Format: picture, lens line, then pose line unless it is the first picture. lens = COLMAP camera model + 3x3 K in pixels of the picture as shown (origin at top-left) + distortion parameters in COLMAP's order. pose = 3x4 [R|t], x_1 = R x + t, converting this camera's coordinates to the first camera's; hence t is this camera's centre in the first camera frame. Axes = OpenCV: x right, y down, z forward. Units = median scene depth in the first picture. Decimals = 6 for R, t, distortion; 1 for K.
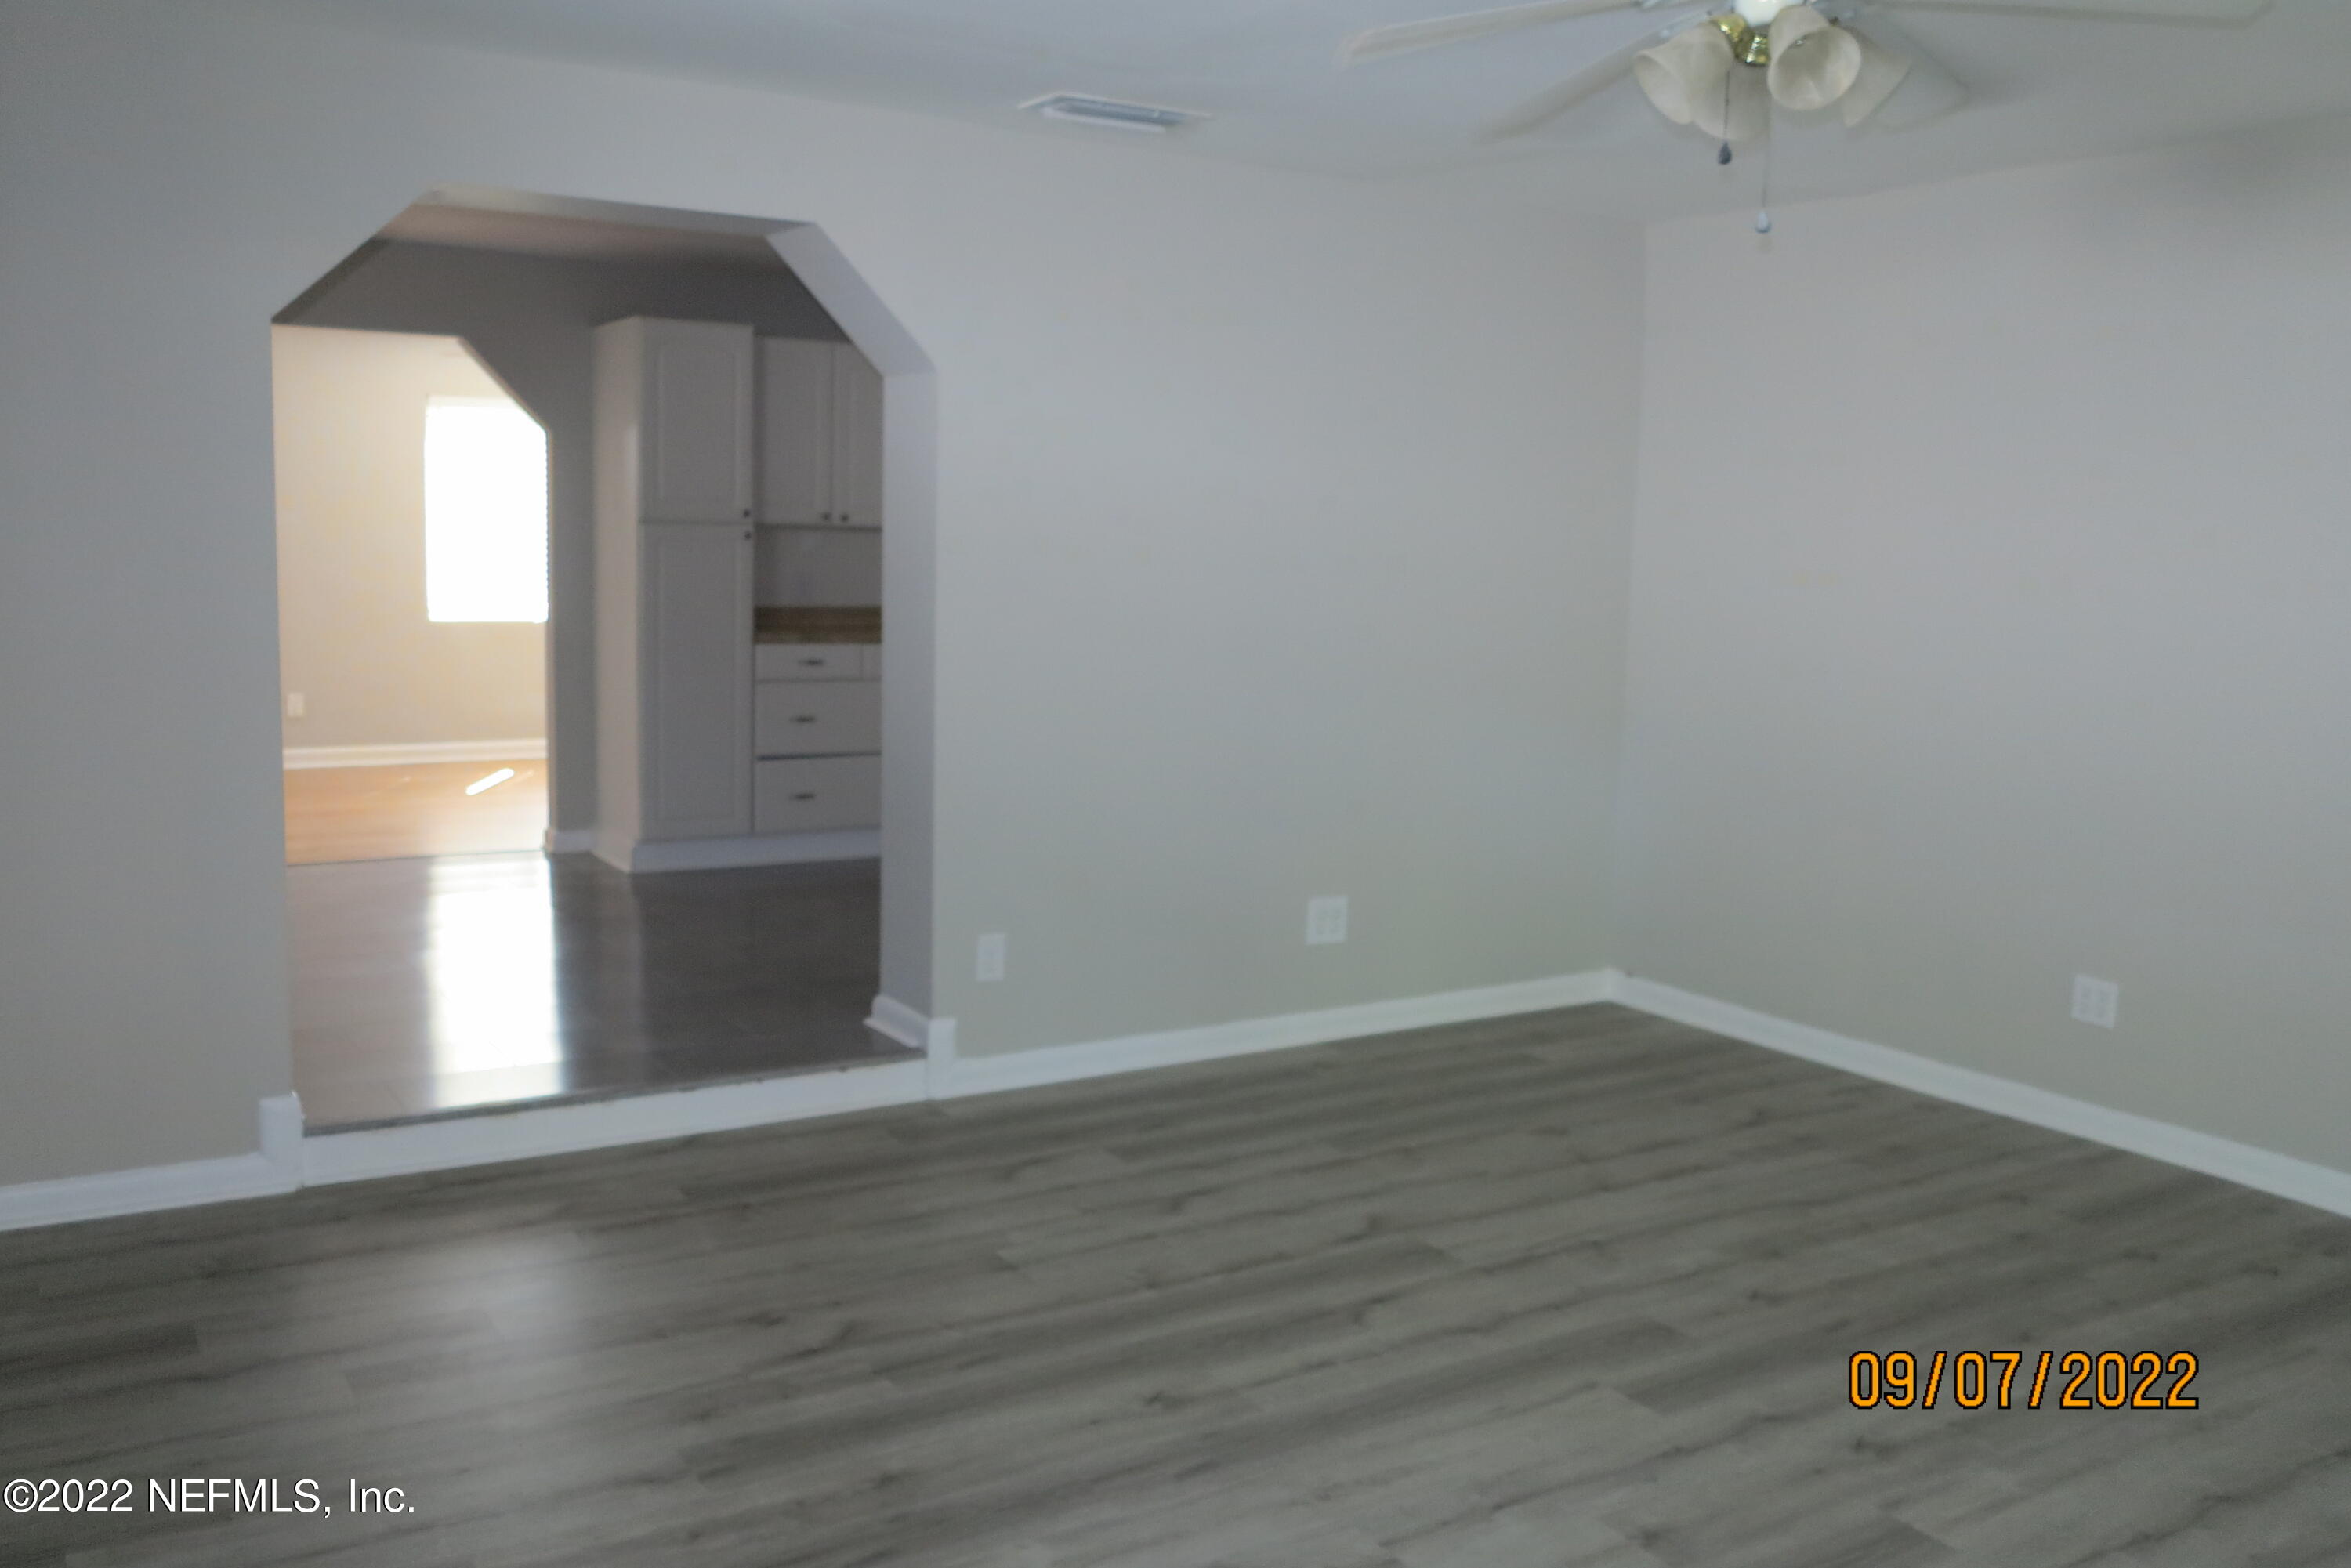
lens RADIAL K [[1942.8, 0, 1173.2], [0, 1942.8, 752.4], [0, 0, 1]] dist [-0.028400, 0.005489]
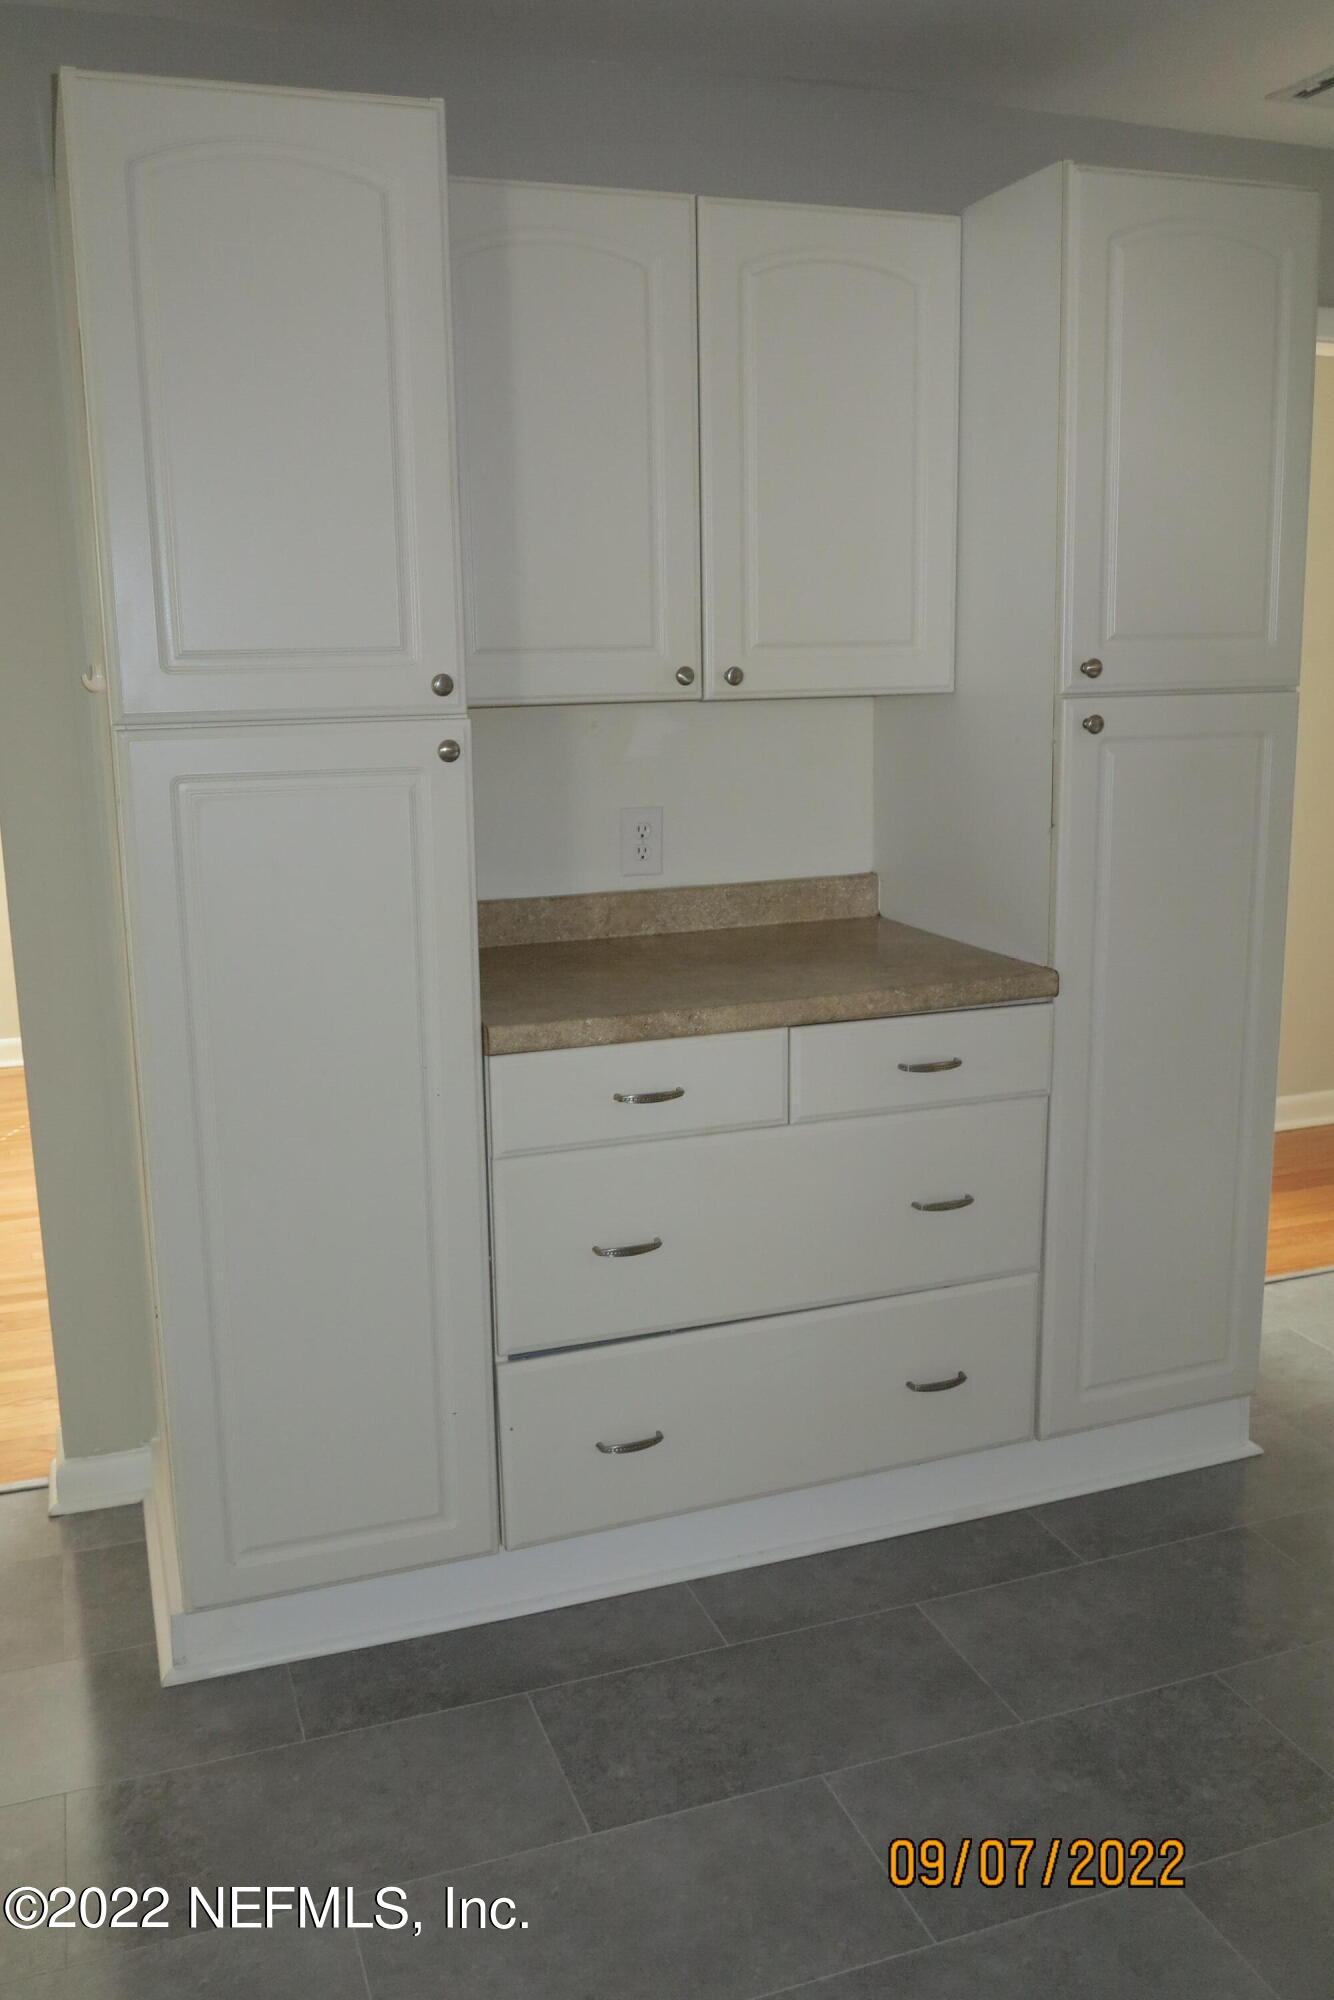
lens RADIAL K [[1652.8, 0, 667.0], [0, 1652.8, 1000.0], [0, 0, 1]] dist [-0.028400, 0.005489]
pose [[0.979406, 0.007112, -0.201775, -0.121862], [0.012875, 0.995146, 0.097568, -0.093601], [0.201490, -0.098157, 0.974560, 0.706045]]
